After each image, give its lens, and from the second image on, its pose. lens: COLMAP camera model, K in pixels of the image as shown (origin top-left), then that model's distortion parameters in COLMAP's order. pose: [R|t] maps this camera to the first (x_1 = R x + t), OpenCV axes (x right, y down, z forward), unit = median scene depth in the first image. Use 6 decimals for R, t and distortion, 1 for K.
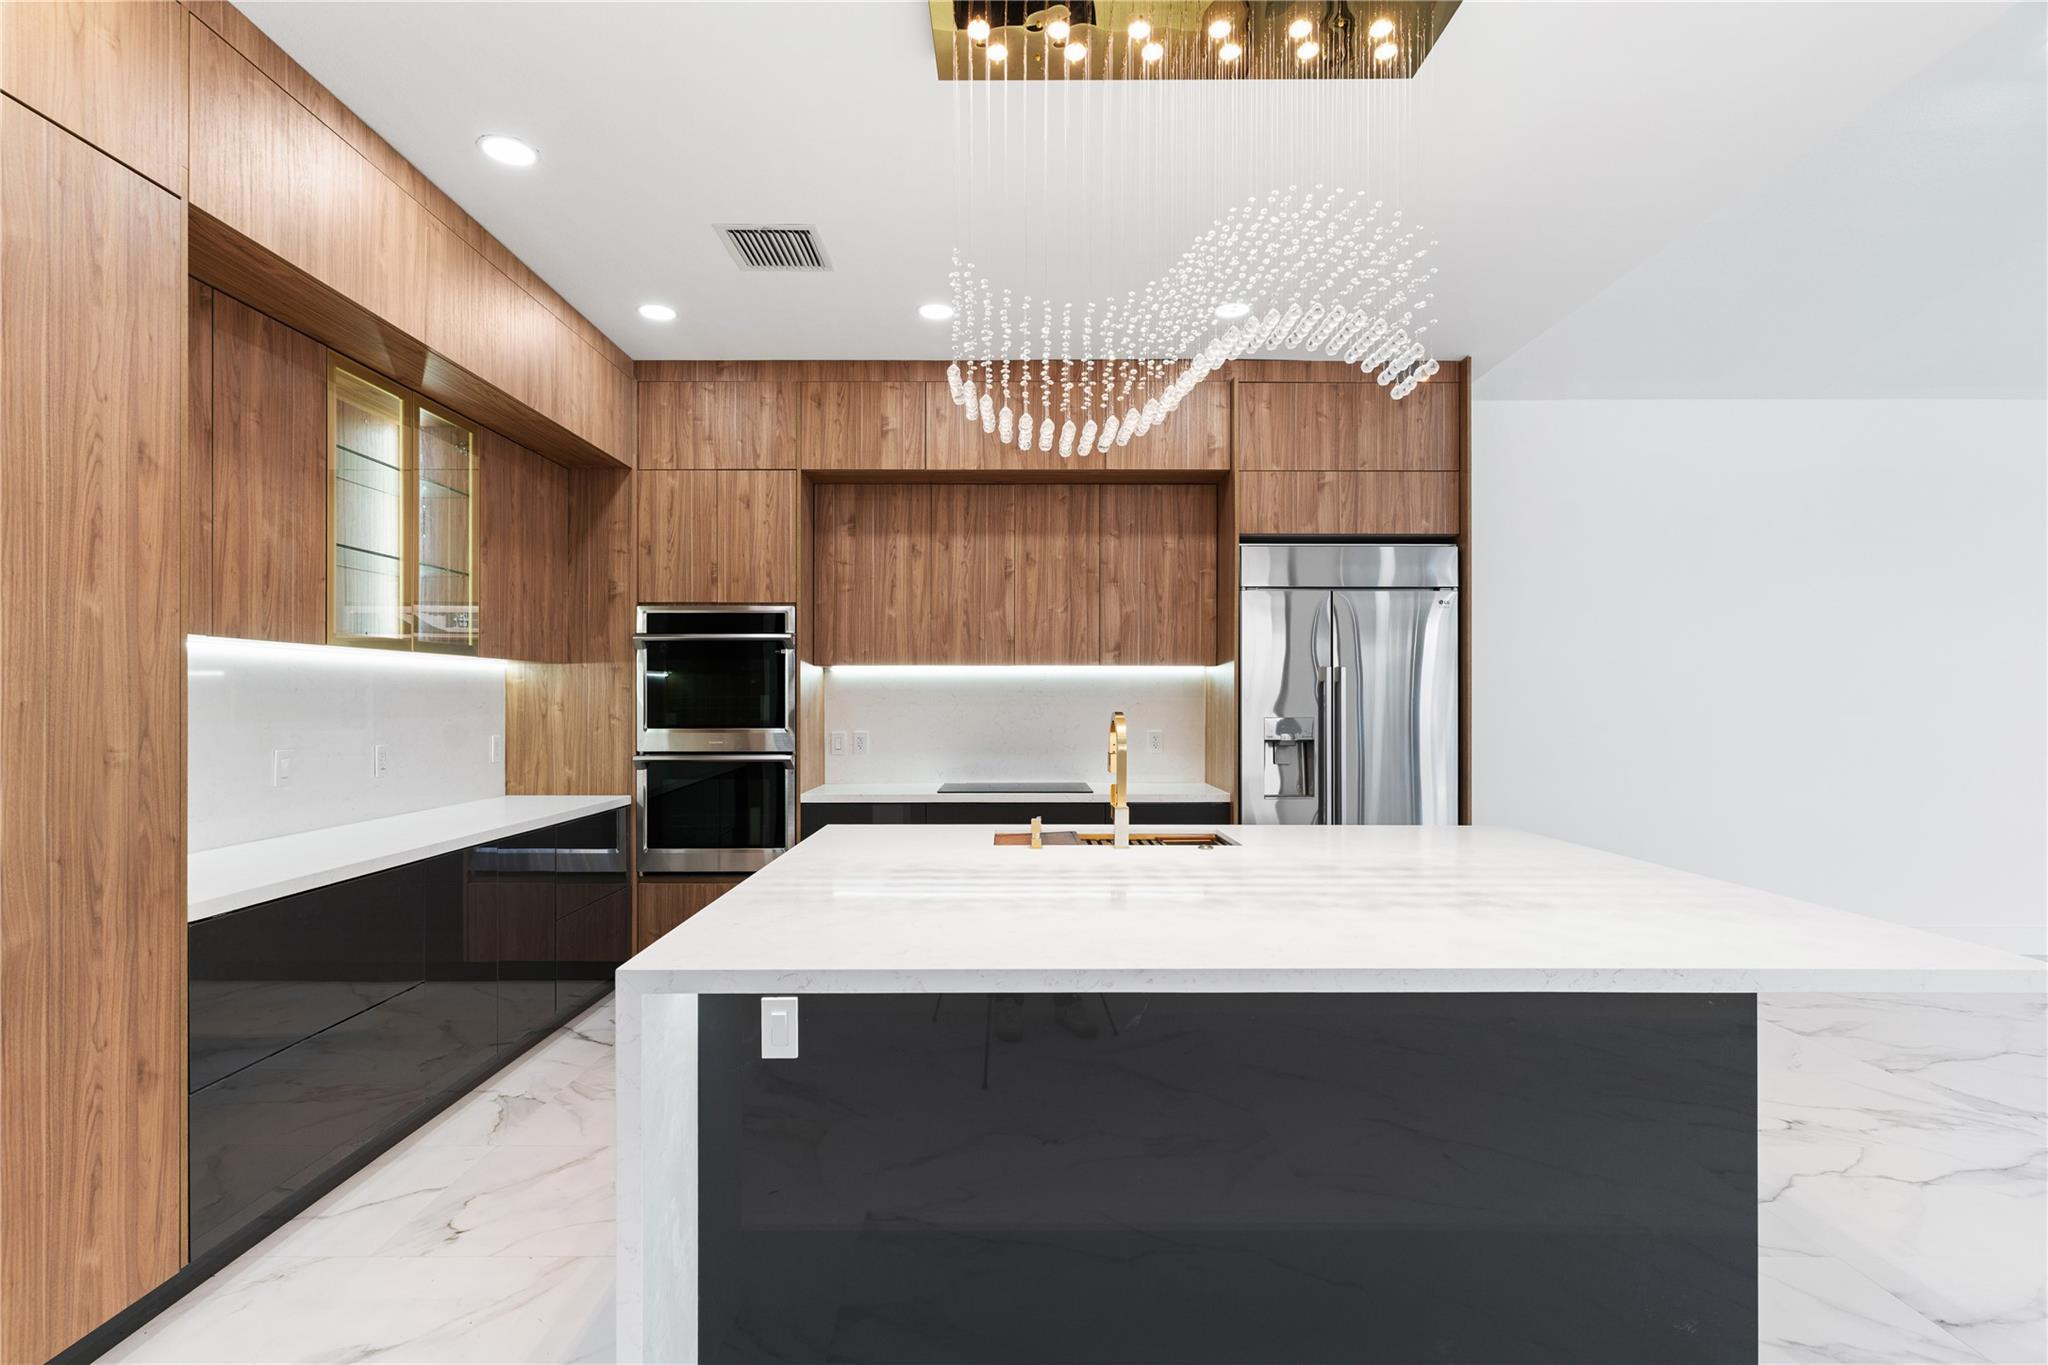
lens RADIAL K [[964.8, 0, 1022.3], [0, 964.8, 695.9], [0, 0, 1]] dist [0.001453, 0.000352]
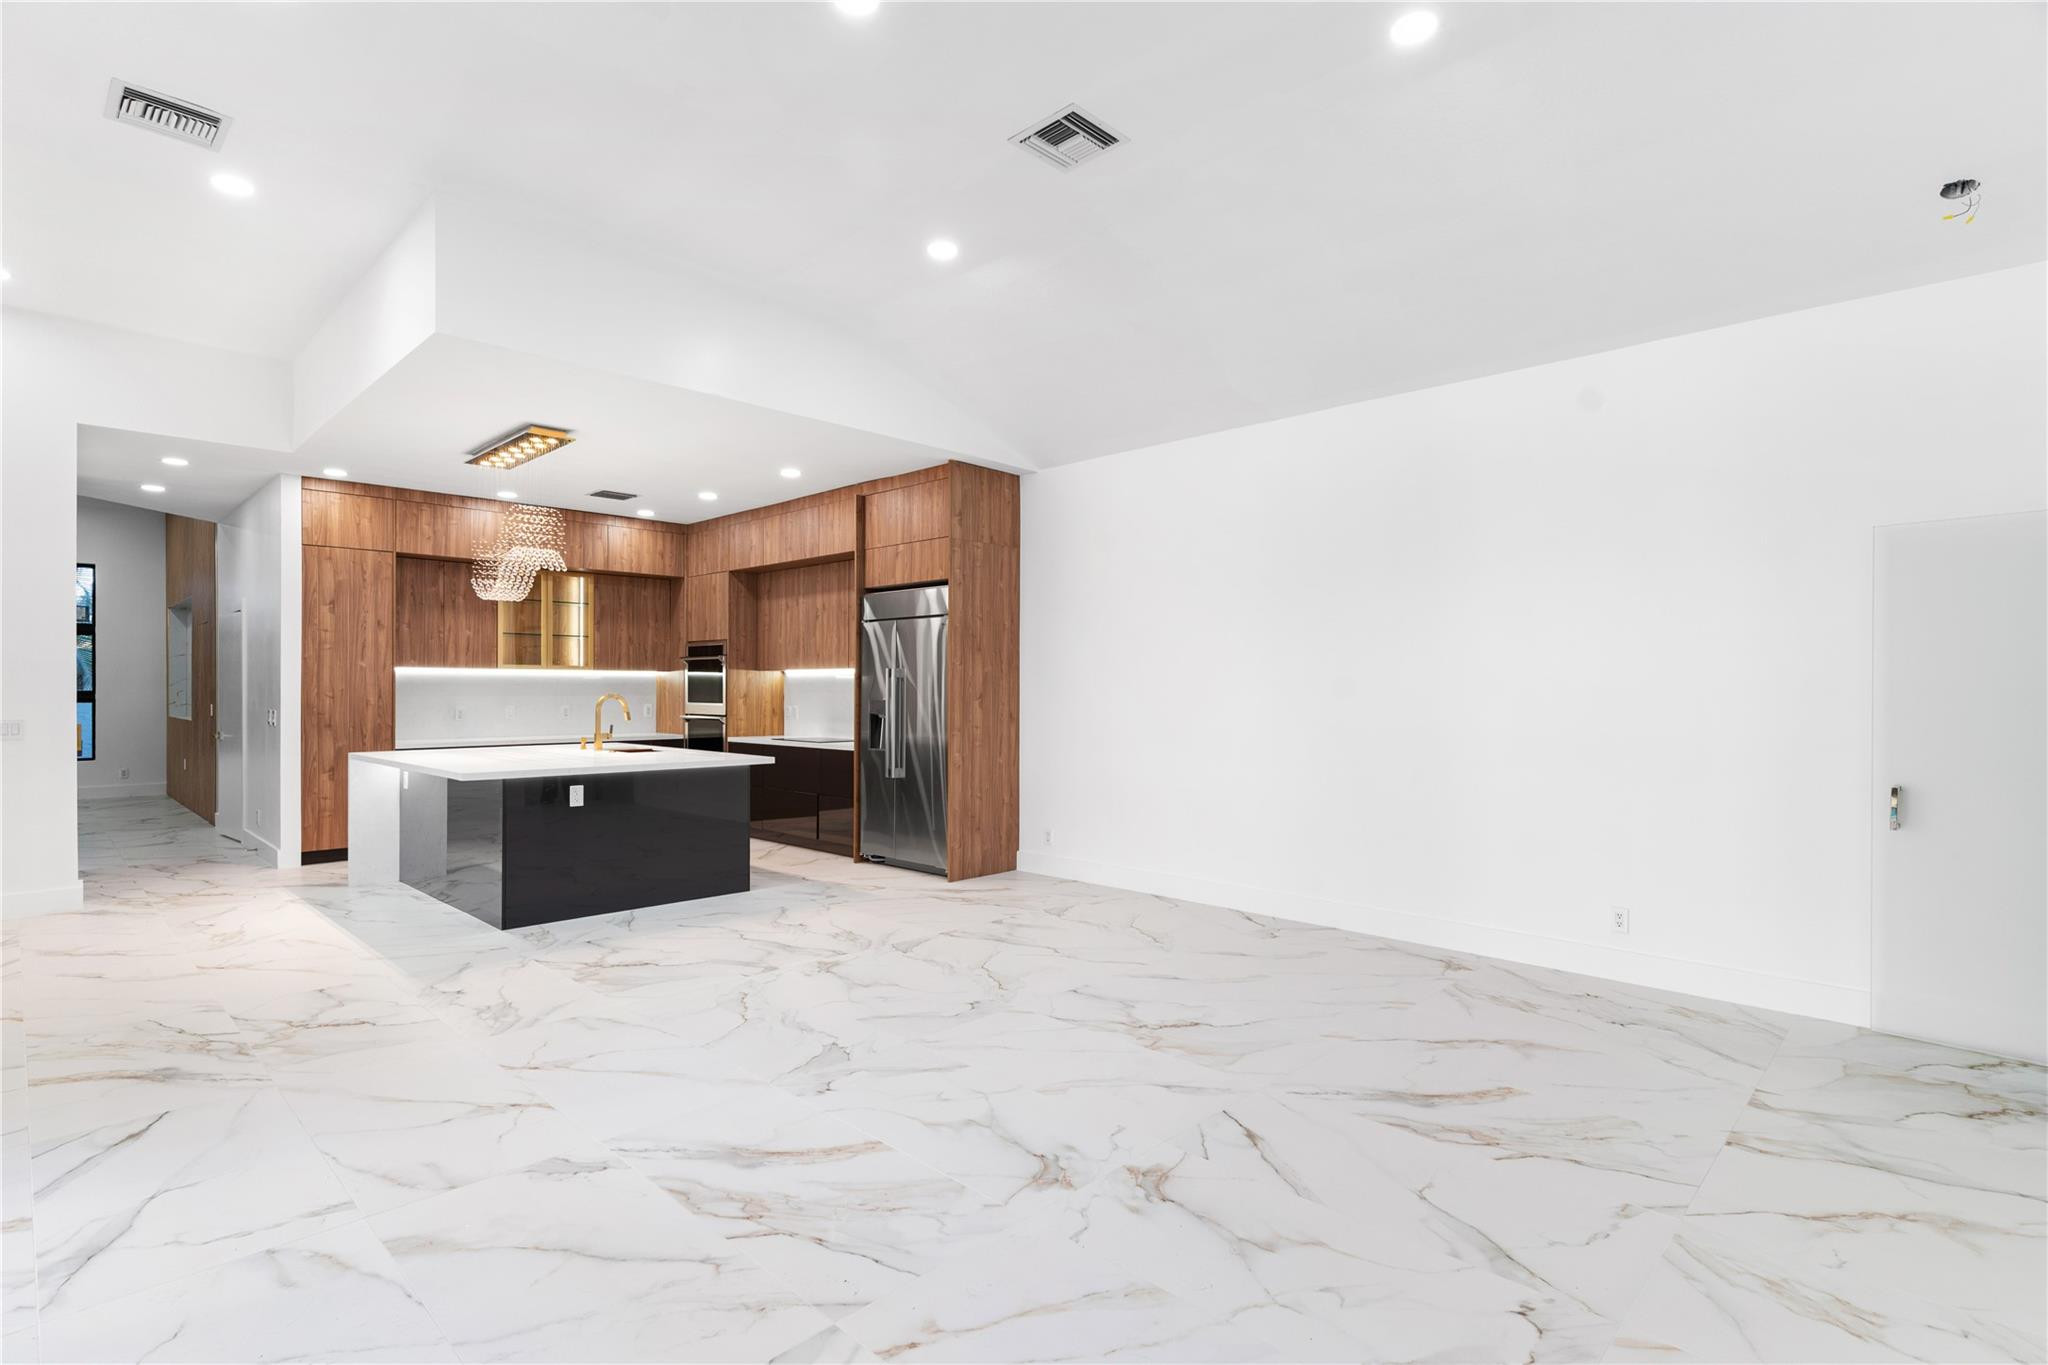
lens RADIAL K [[964.8, 0, 1022.3], [0, 964.8, 681.4], [0, 0, 1]] dist [0.001453, 0.000352]
pose [[0.727085, -0.005144, -0.686529, 1.449155], [0.000970, 0.999979, -0.006466, 0.001838], [0.686547, 0.004036, 0.727074, -0.010843]]
